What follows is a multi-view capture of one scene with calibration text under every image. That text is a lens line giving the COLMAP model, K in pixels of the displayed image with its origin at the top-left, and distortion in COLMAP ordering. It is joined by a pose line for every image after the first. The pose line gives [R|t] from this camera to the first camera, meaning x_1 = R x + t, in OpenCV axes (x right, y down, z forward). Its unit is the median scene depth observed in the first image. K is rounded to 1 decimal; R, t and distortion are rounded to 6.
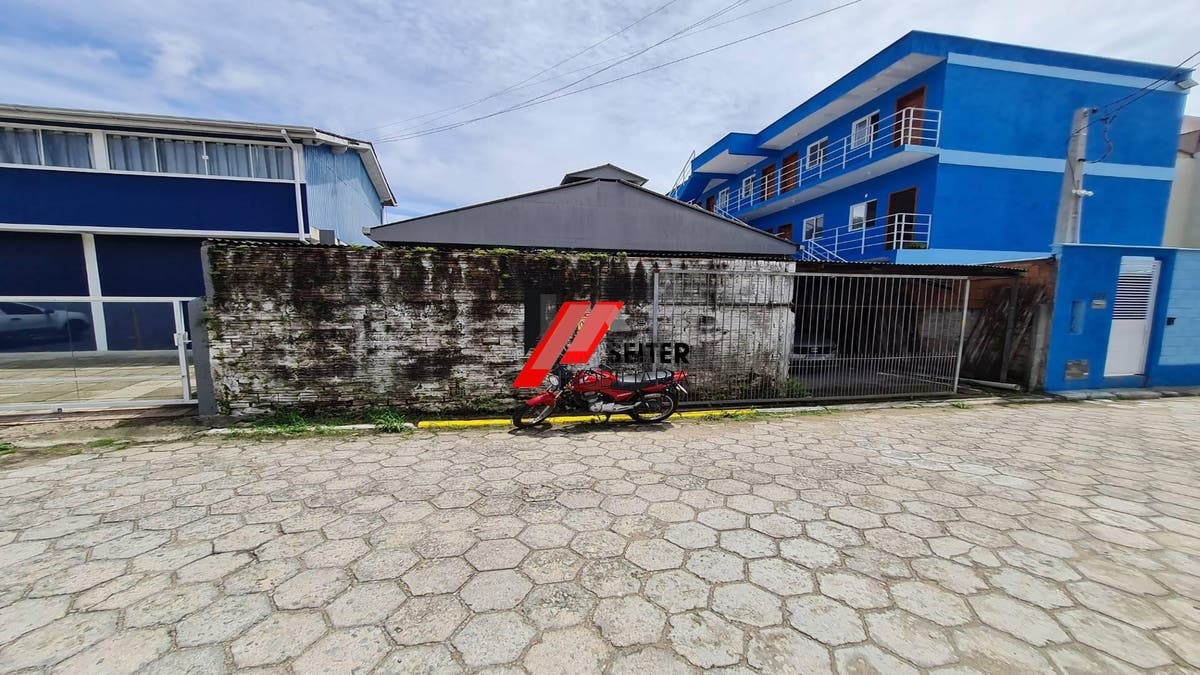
lens RADIAL K [[470.2, 0, 598.9], [0, 470.2, 361.8], [0, 0, 1]] dist [0.000767, 0.000373]
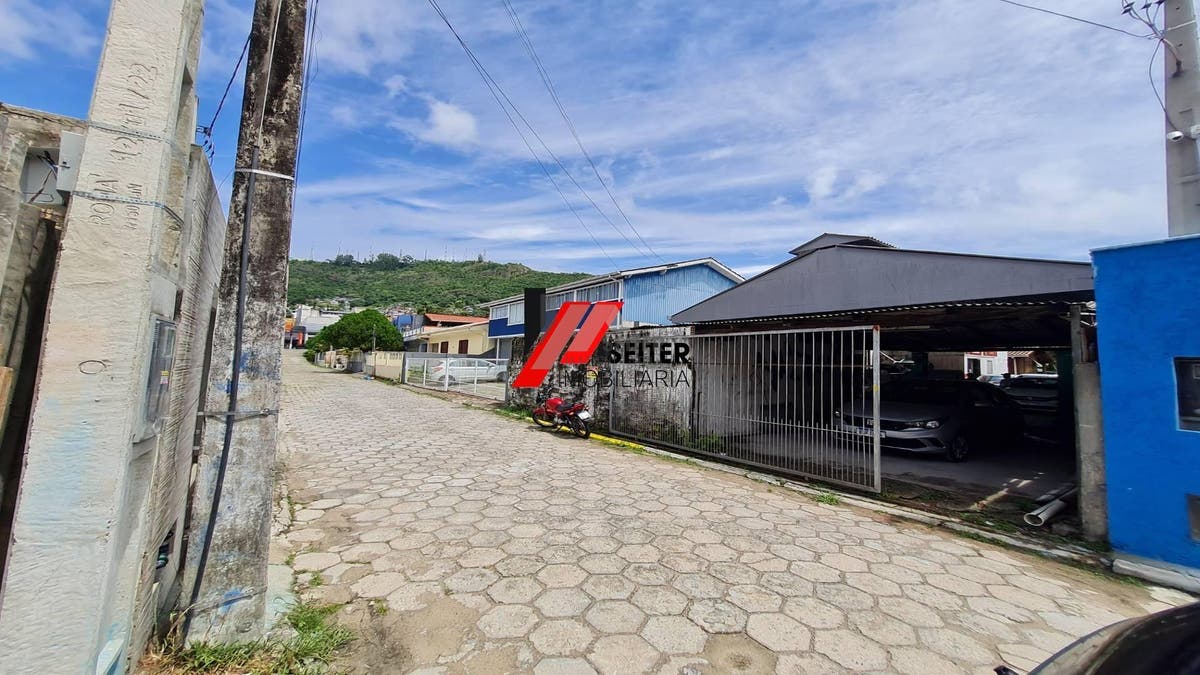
lens RADIAL K [[470.2, 0, 606.7], [0, 470.2, 330.8], [0, 0, 1]] dist [0.000767, 0.000373]
pose [[0.387280, -0.062981, -0.919809, 1.445132], [-0.127830, 0.984360, -0.121222, -0.035359], [0.913057, 0.164526, 0.373172, 0.394285]]
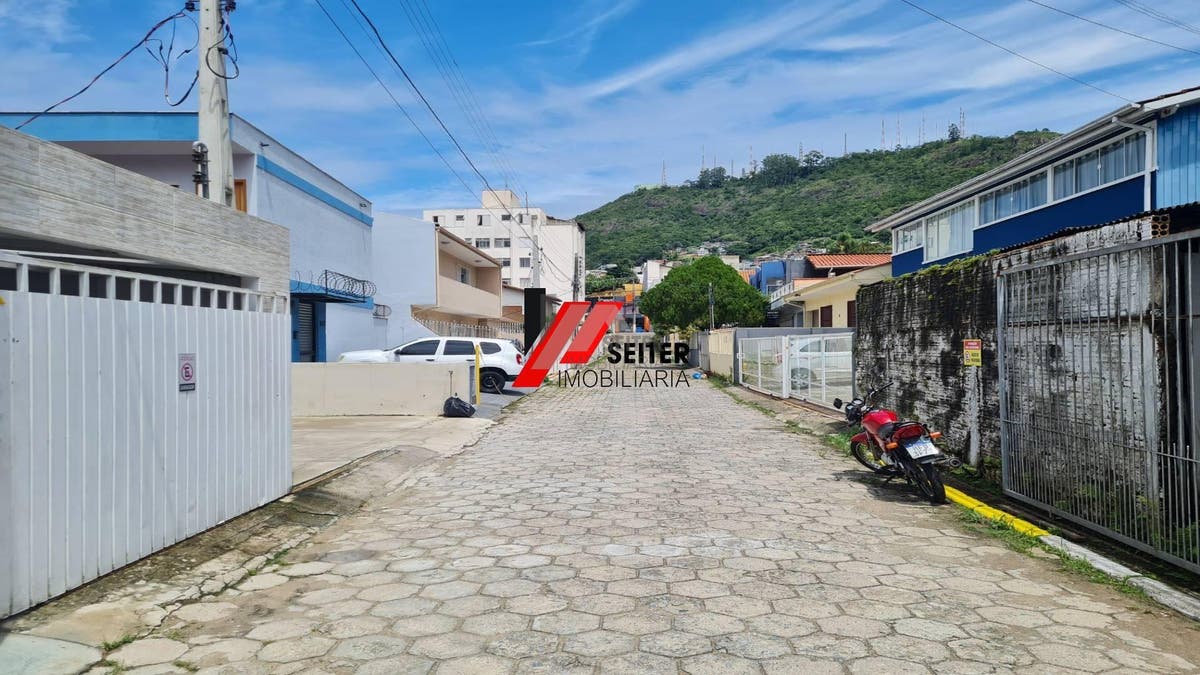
lens RADIAL K [[907.1, 0, 598.5], [0, 907.1, 328.7], [0, 0, 1]] dist [0.038782, -0.002464]
pose [[-0.254408, -0.022928, -0.966825, 1.373173], [-0.104625, 0.994504, 0.003946, -0.065480], [0.961421, 0.102158, -0.255408, 0.769368]]
